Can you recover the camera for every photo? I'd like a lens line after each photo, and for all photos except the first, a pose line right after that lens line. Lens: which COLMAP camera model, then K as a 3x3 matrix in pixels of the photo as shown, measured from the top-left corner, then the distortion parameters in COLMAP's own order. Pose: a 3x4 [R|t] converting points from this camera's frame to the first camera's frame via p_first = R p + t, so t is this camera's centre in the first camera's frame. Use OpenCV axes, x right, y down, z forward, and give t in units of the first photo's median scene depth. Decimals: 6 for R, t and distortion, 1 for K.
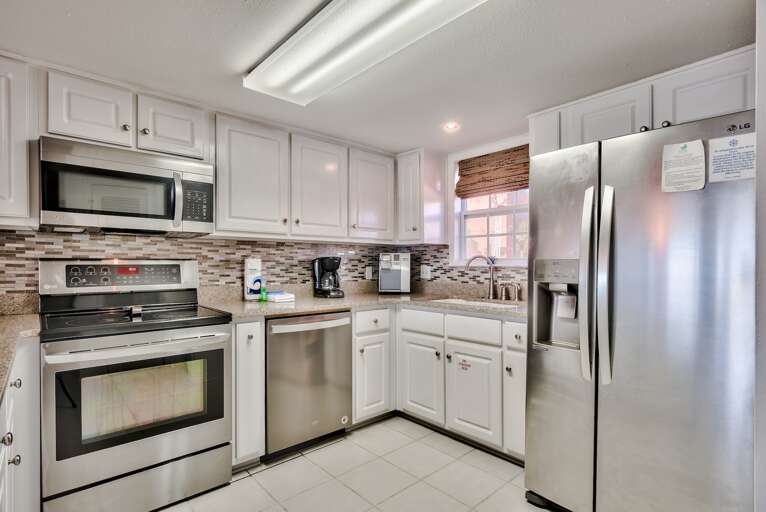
lens RADIAL K [[388.1, 0, 379.2], [0, 388.1, 261.6], [0, 0, 1]] dist [-0.002746, -0.000046]
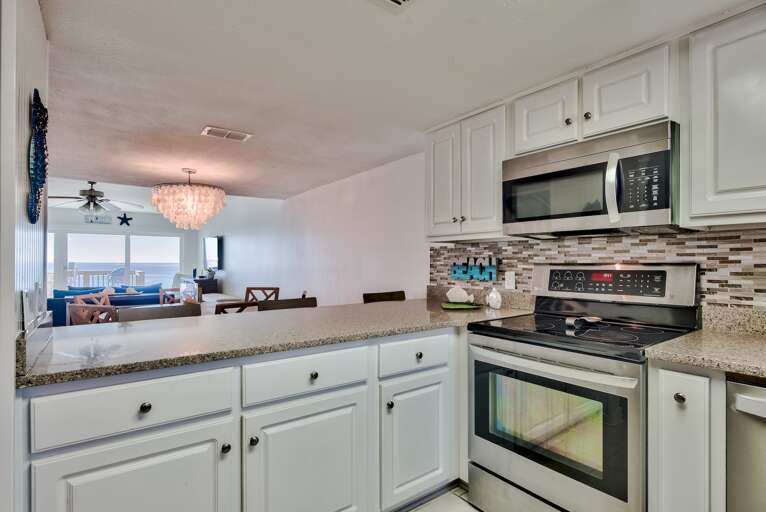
lens RADIAL K [[388.1, 0, 379.3], [0, 388.1, 260.1], [0, 0, 1]] dist [-0.002746, -0.000046]
pose [[-0.088934, -0.008620, -0.996000, 0.279125], [0.004576, 0.999948, -0.009063, -0.009065], [0.996027, -0.005363, -0.088890, 0.585162]]
